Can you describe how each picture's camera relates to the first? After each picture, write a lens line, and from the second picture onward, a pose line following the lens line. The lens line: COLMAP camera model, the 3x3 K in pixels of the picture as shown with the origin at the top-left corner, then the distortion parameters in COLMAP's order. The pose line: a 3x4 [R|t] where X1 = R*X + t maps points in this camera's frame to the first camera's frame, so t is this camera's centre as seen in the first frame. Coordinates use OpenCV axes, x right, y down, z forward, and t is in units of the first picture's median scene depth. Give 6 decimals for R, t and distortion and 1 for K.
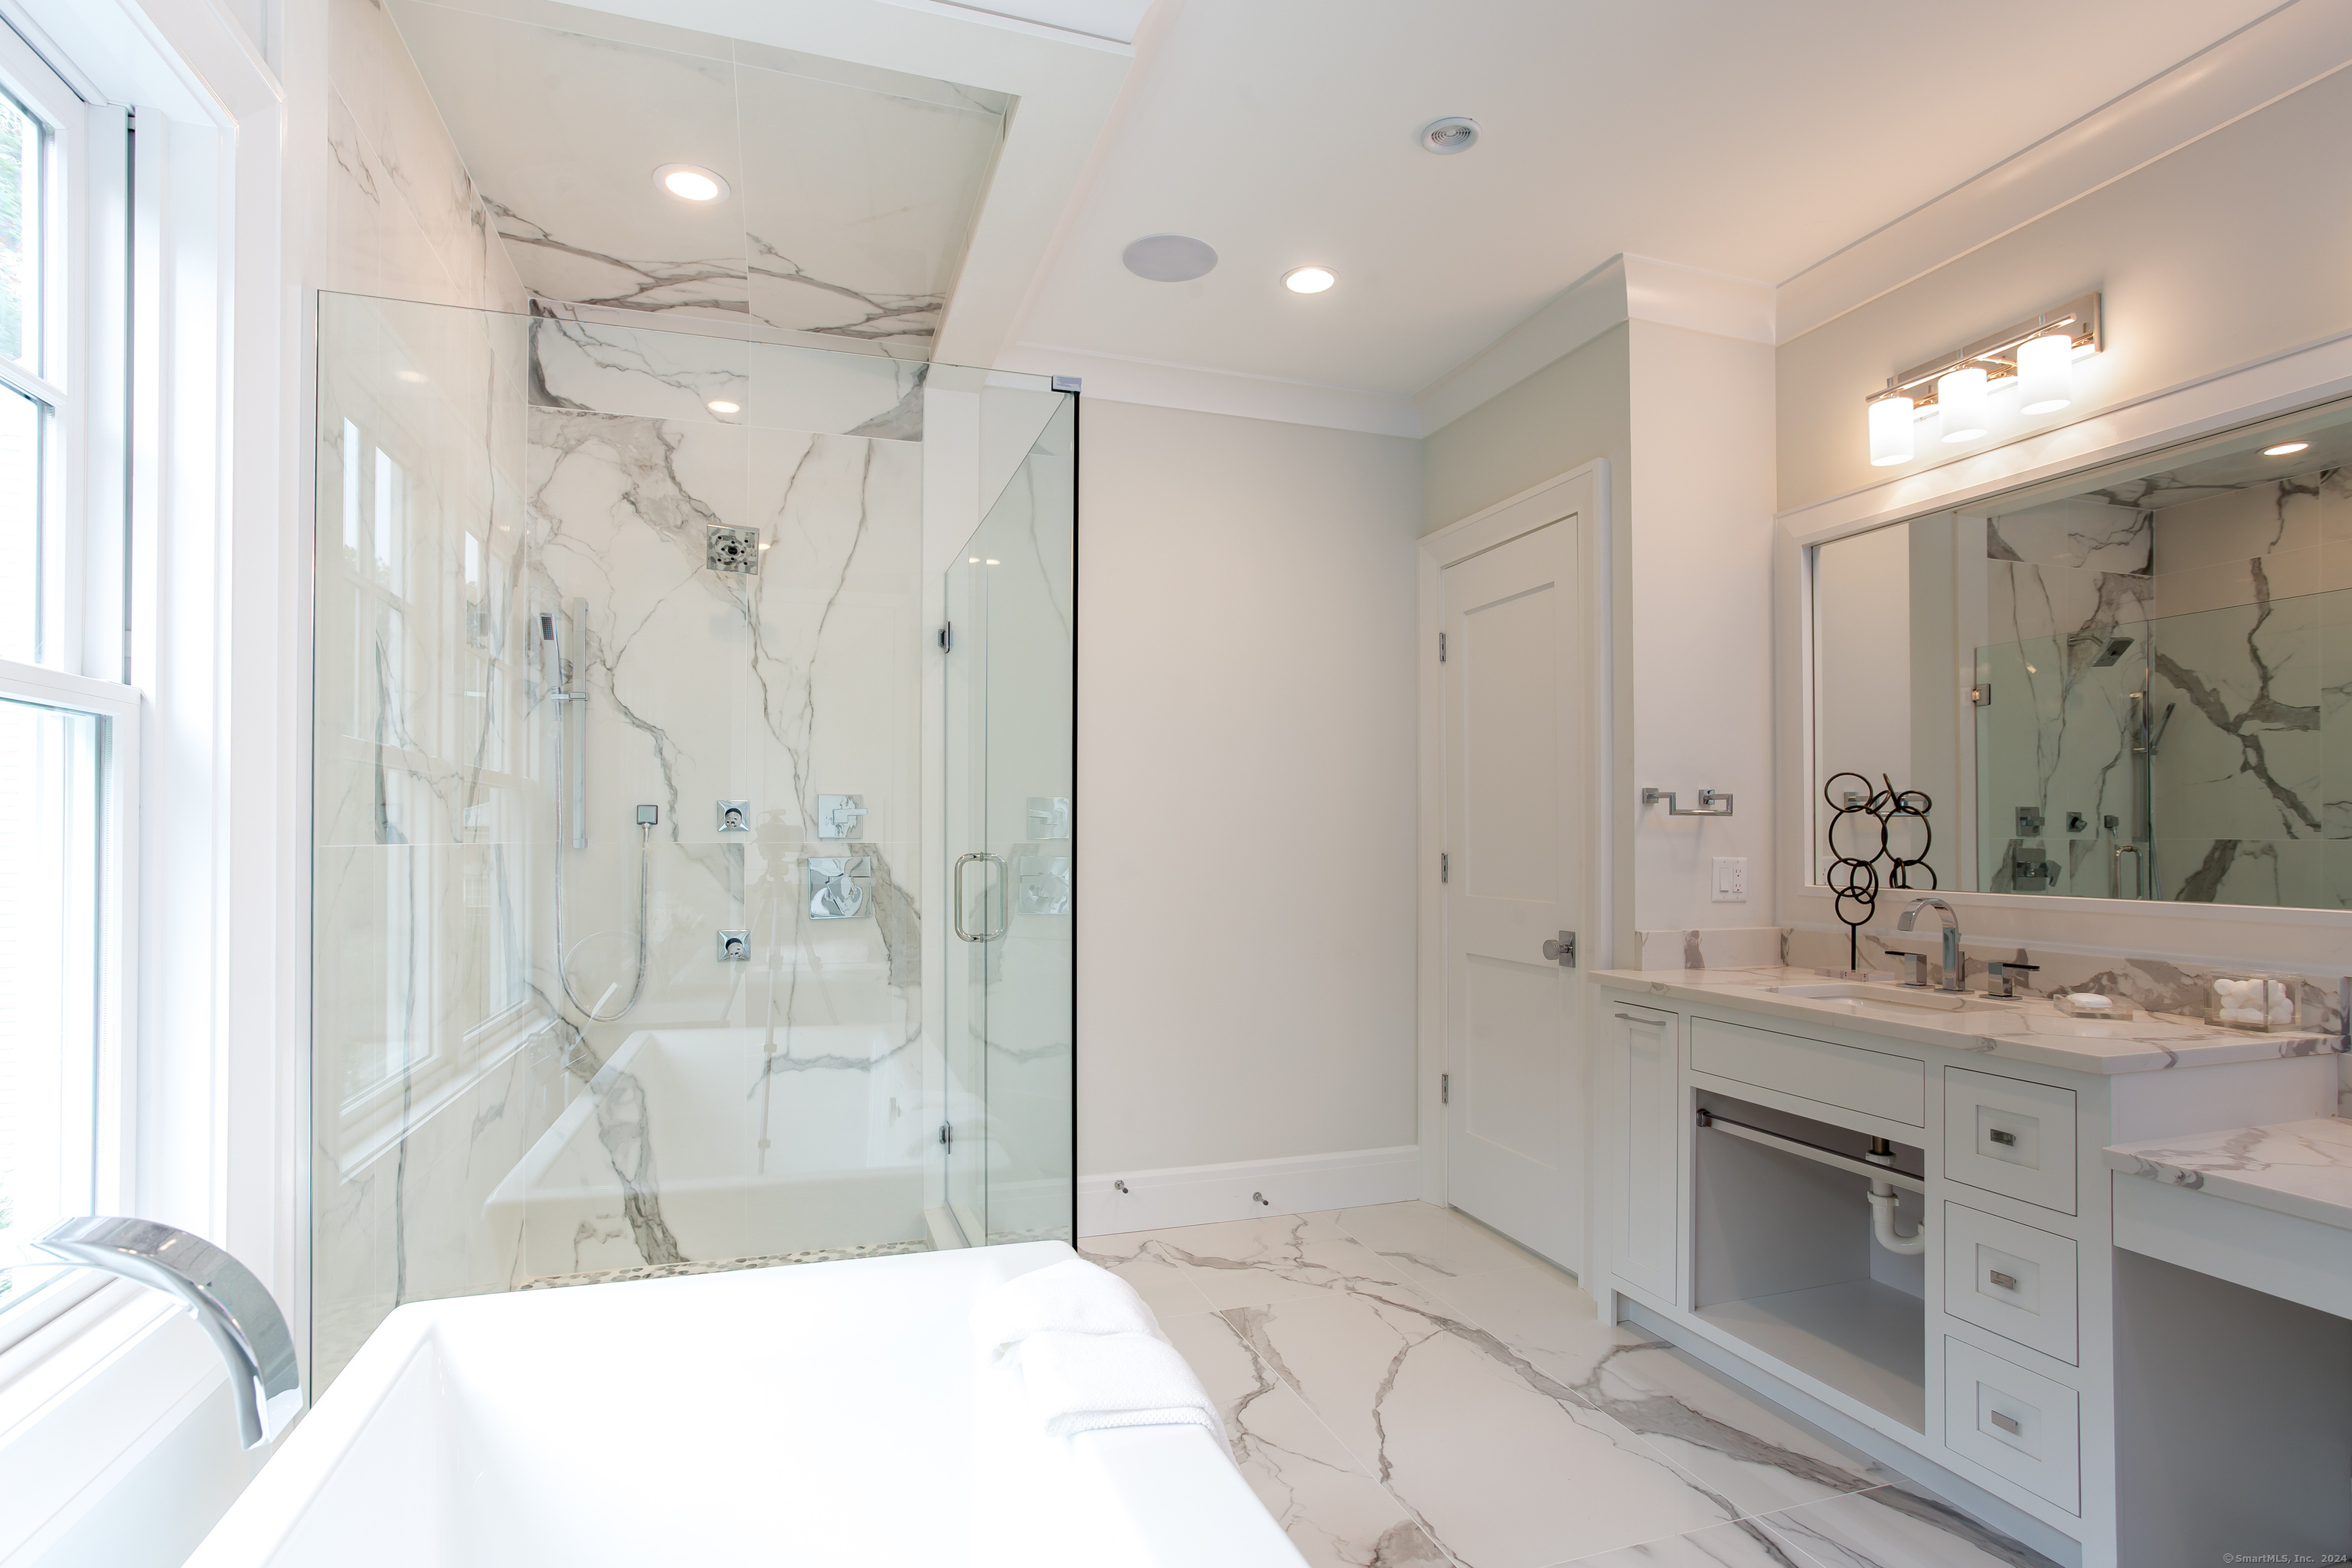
lens RADIAL K [[1180.3, 0, 1181.1], [0, 1180.3, 825.8], [0, 0, 1]] dist [-0.037233, 0.027786]
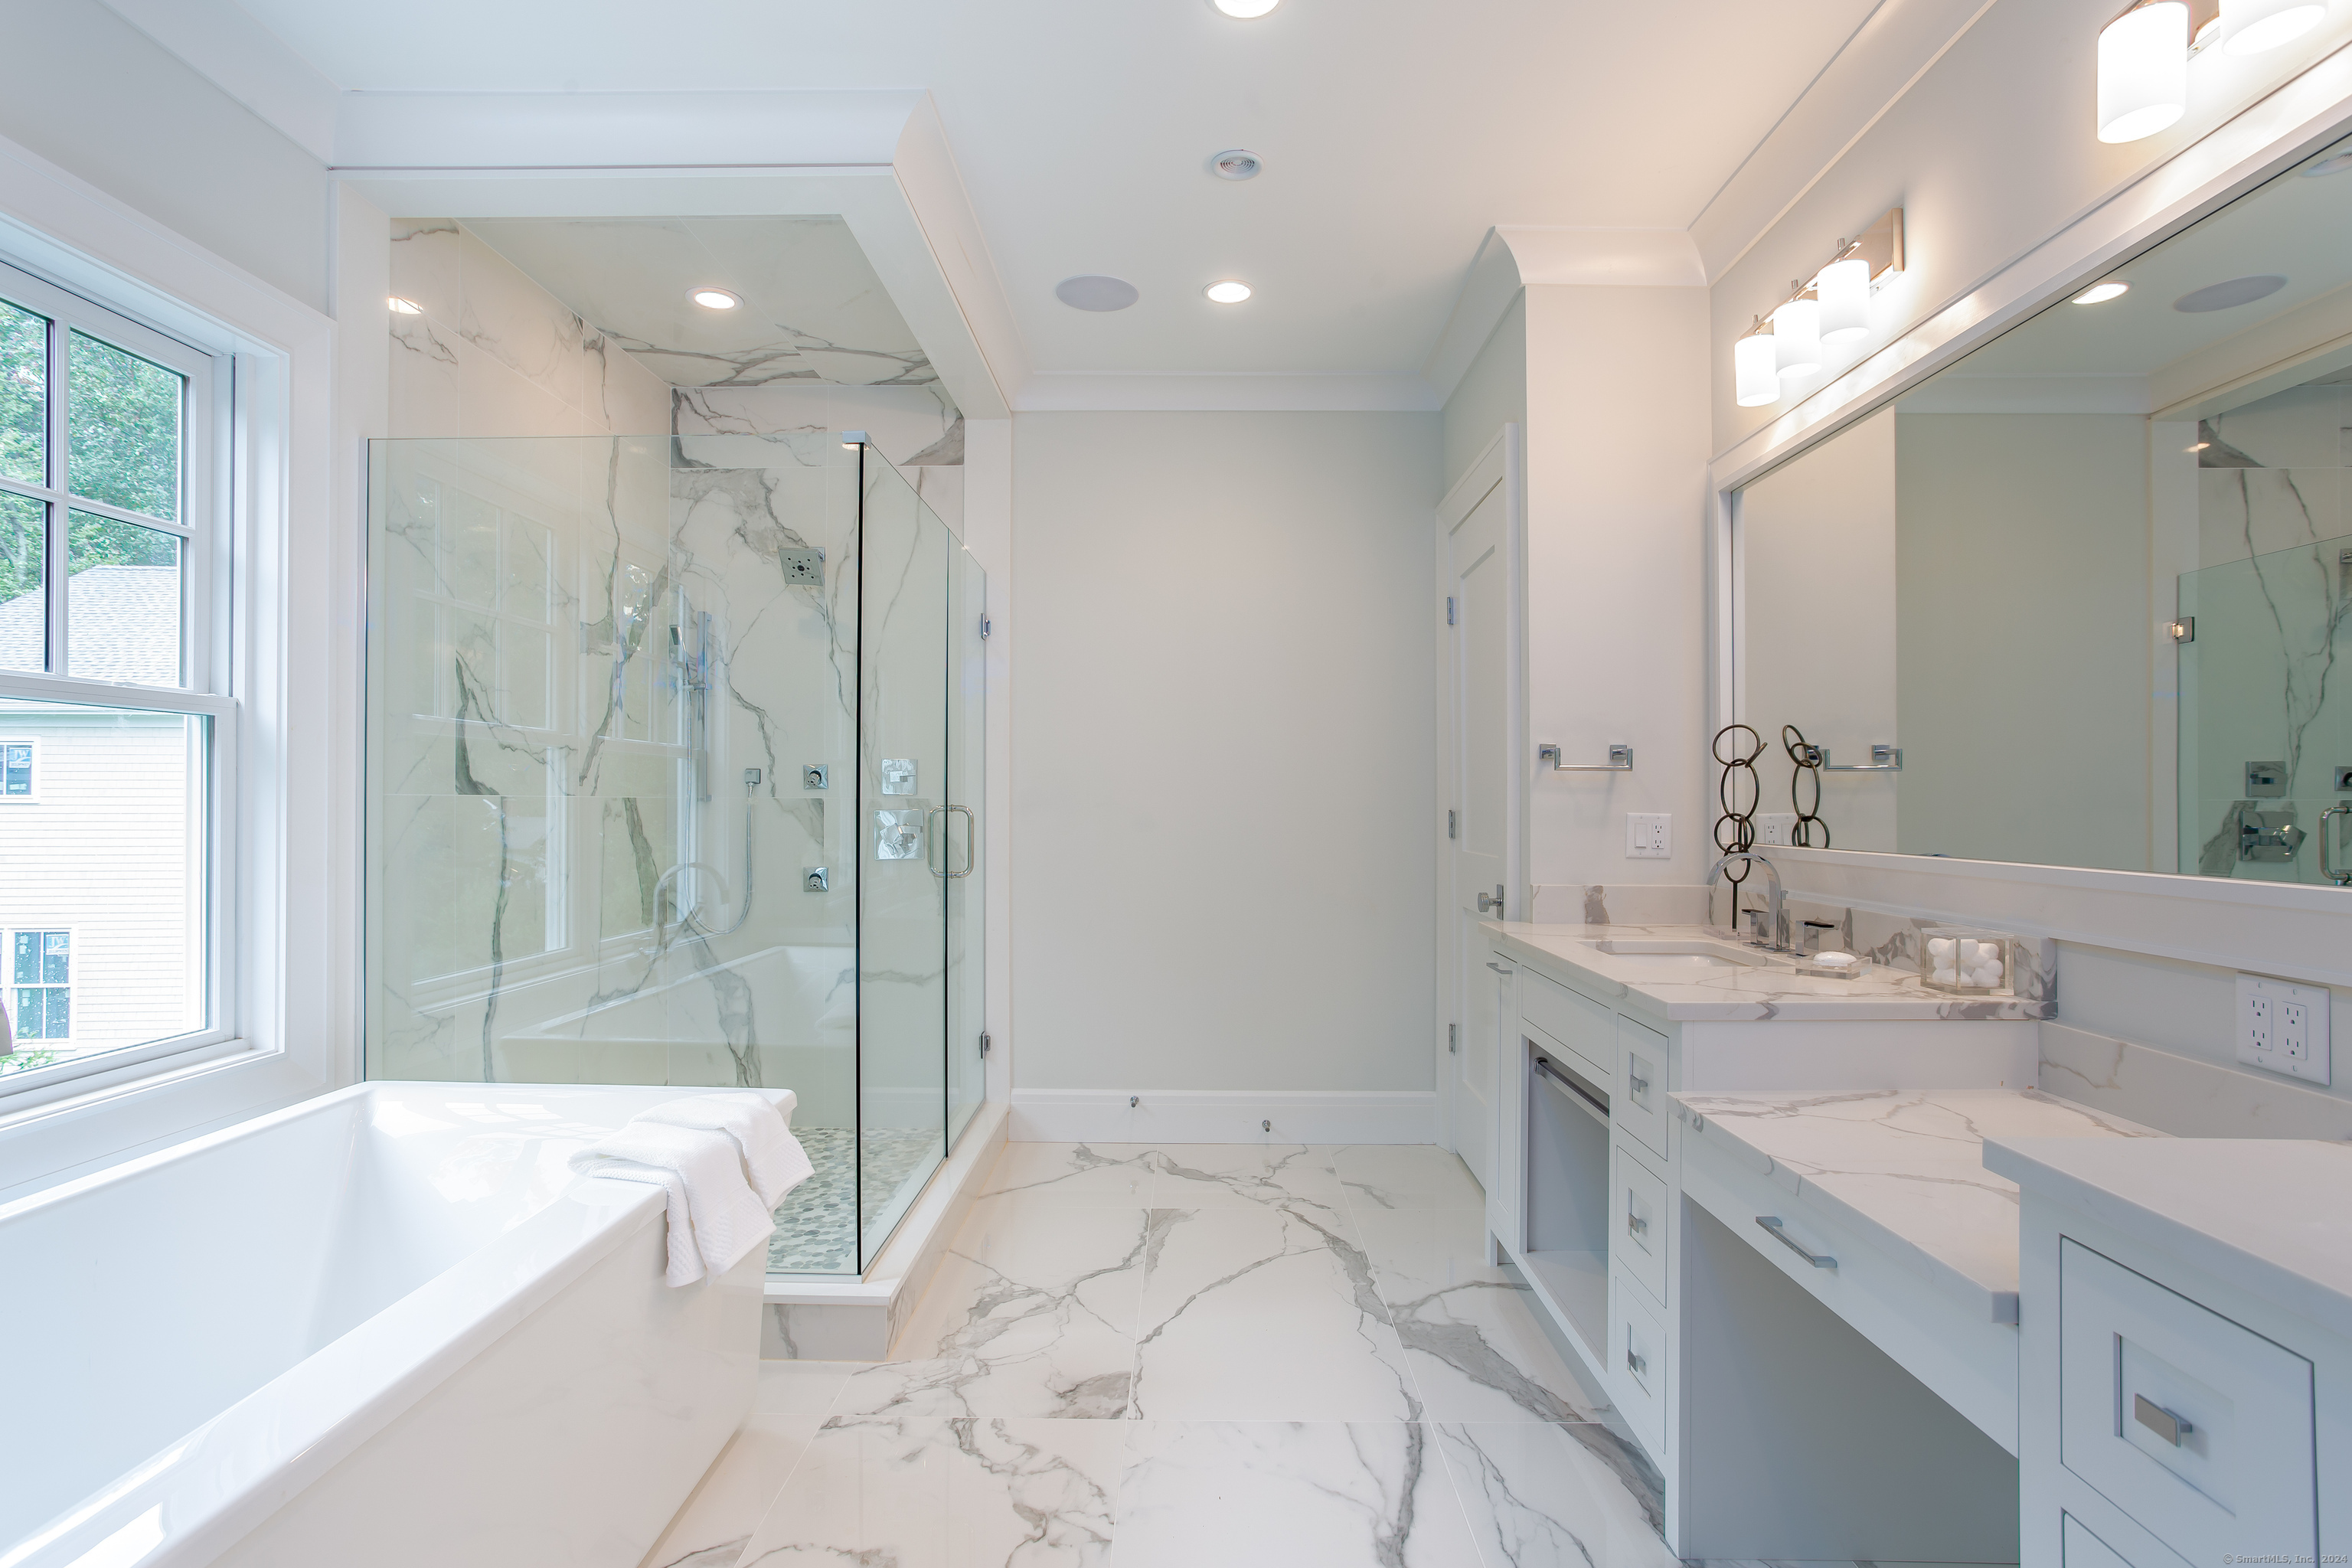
lens RADIAL K [[1161.3, 0, 1172.9], [0, 1161.3, 794.1], [0, 0, 1]] dist [-0.017227, 0.000252]
pose [[0.942763, -0.000378, -0.333464, 0.417118], [0.000935, 0.999998, 0.001510, 0.009113], [0.333463, -0.001735, 0.942762, -0.051676]]
